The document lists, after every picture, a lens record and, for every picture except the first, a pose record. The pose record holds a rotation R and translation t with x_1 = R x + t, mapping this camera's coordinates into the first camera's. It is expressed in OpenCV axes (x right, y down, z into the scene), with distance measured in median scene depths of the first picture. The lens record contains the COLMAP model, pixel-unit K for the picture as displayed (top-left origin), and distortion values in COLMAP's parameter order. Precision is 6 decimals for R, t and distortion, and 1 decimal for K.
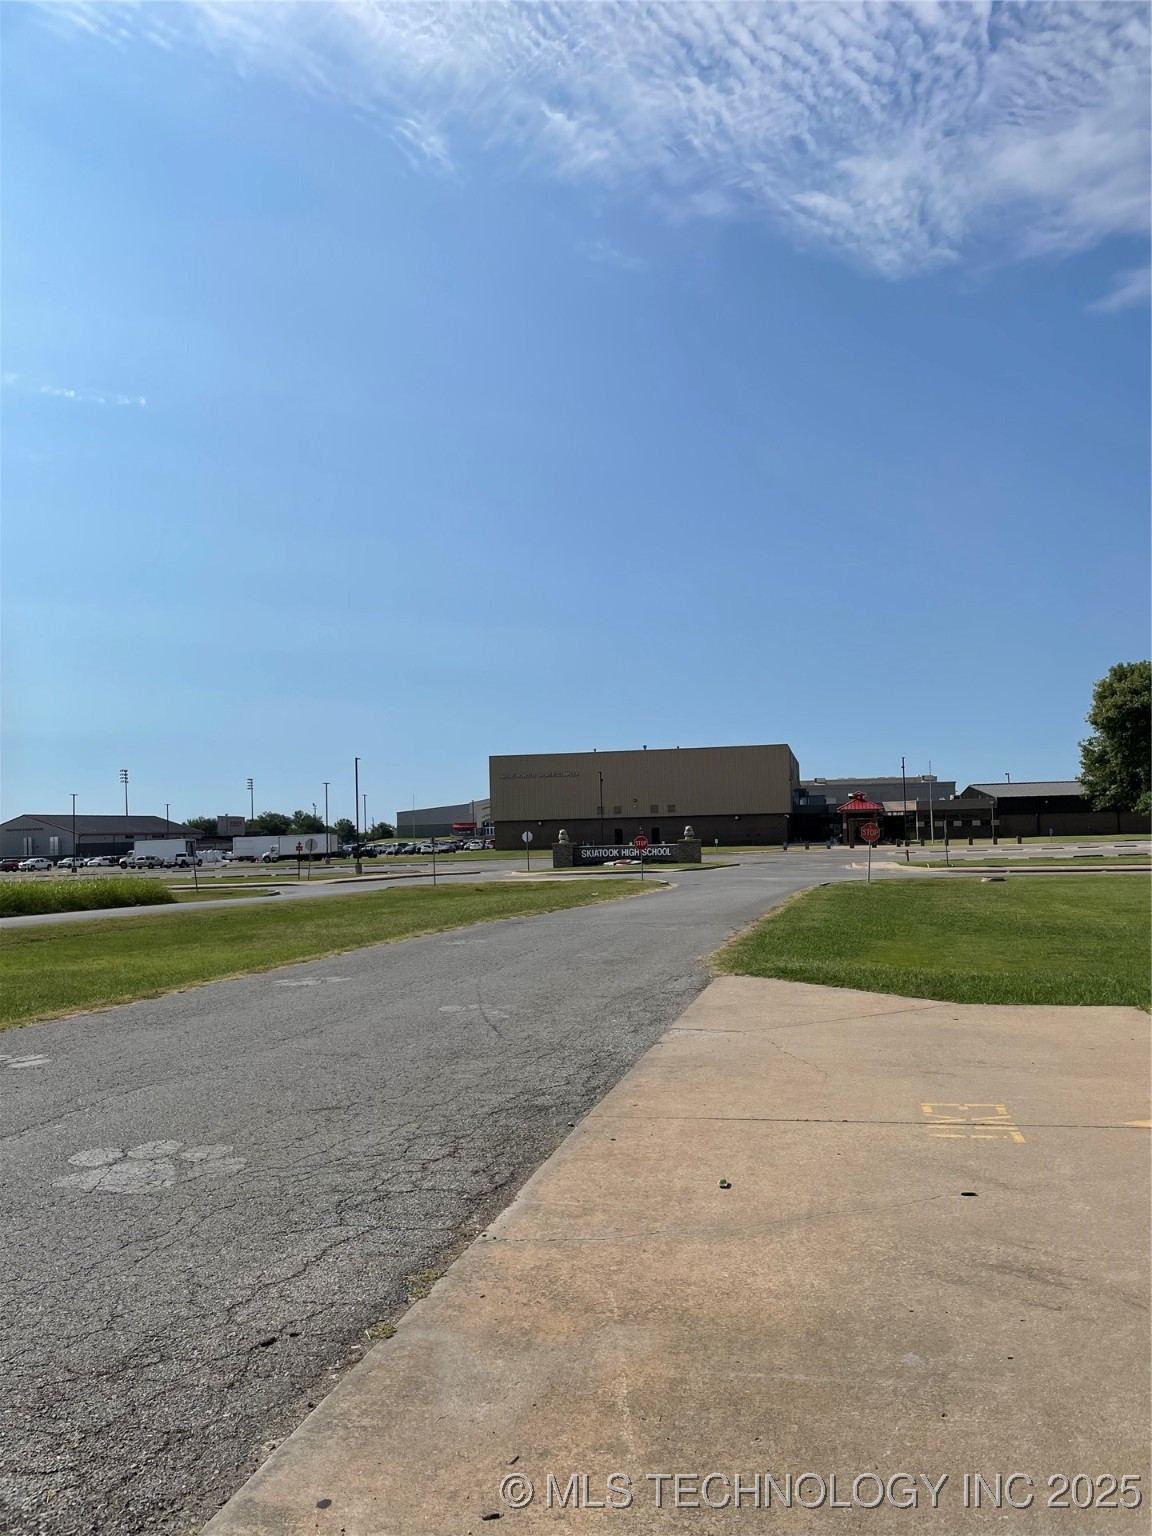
lens RADIAL K [[1166.1, 0, 576.0], [0, 1166.1, 768.0], [0, 0, 1]] dist [0.108591, -0.001387]
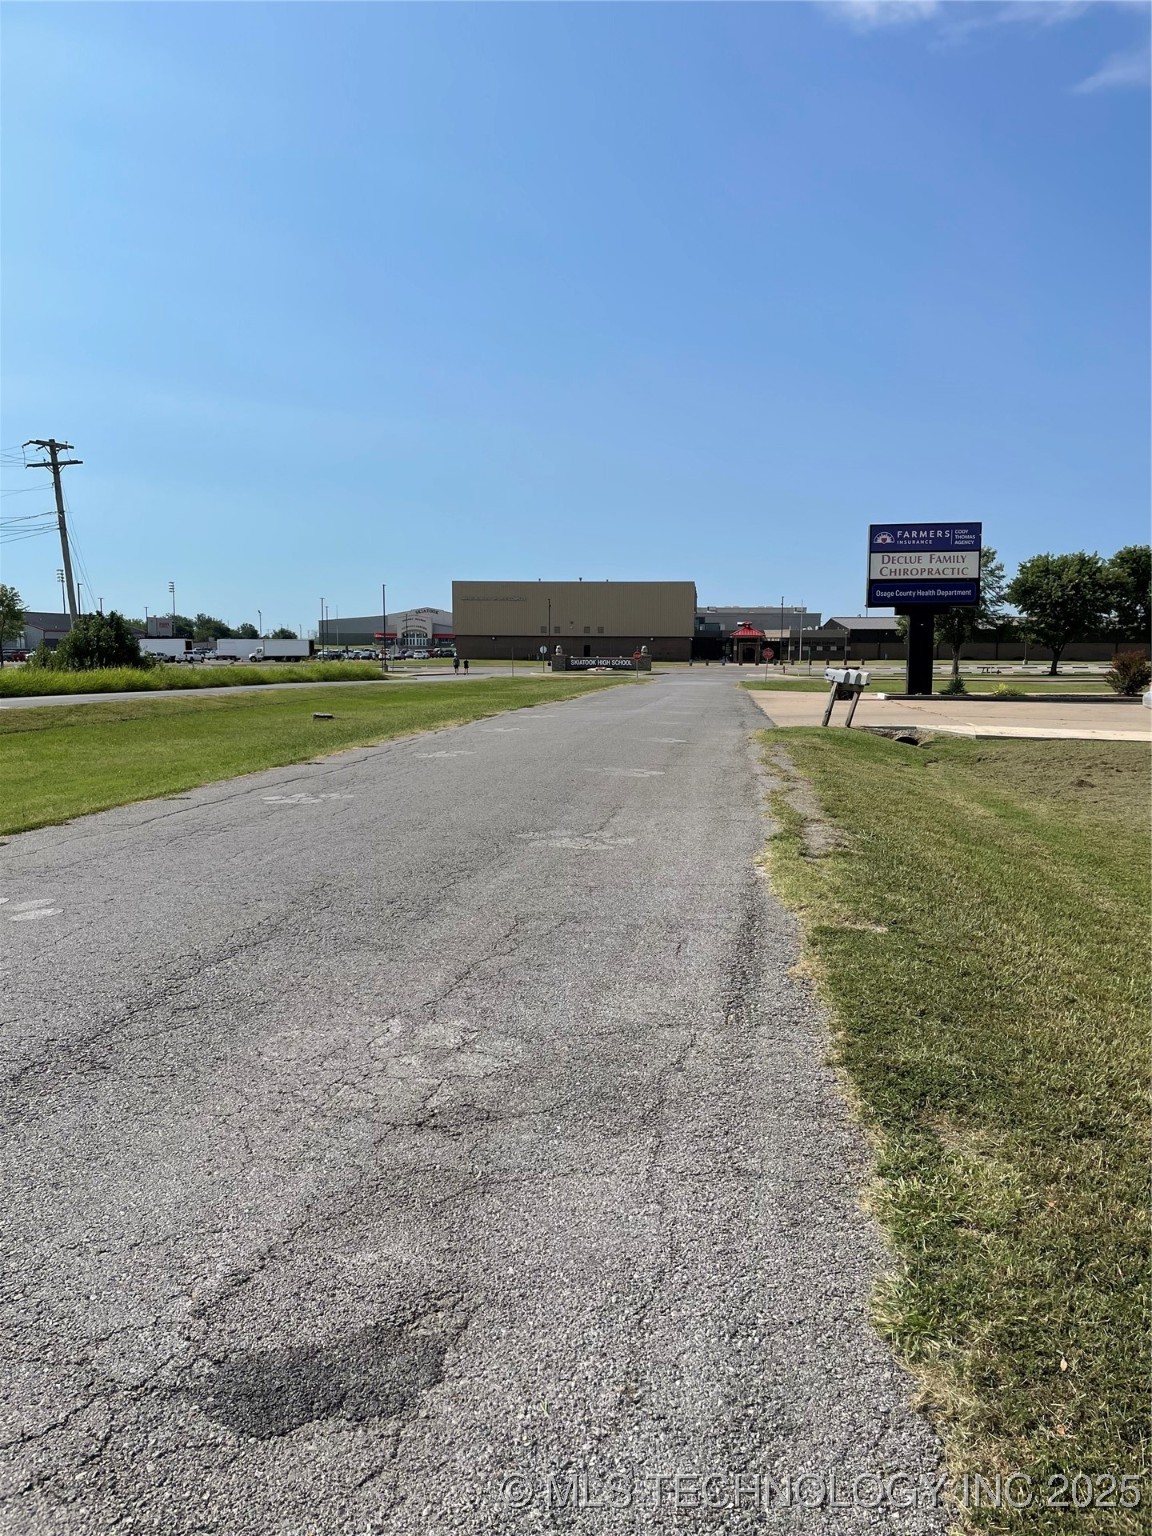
lens RADIAL K [[1166.1, 0, 576.0], [0, 1166.1, 768.0], [0, 0, 1]] dist [0.108591, -0.001387]
pose [[0.993856, 0.021984, 0.108477, -0.077504], [-0.038818, 0.987055, 0.155613, -0.013234], [-0.103652, -0.158868, 0.981844, -0.252838]]
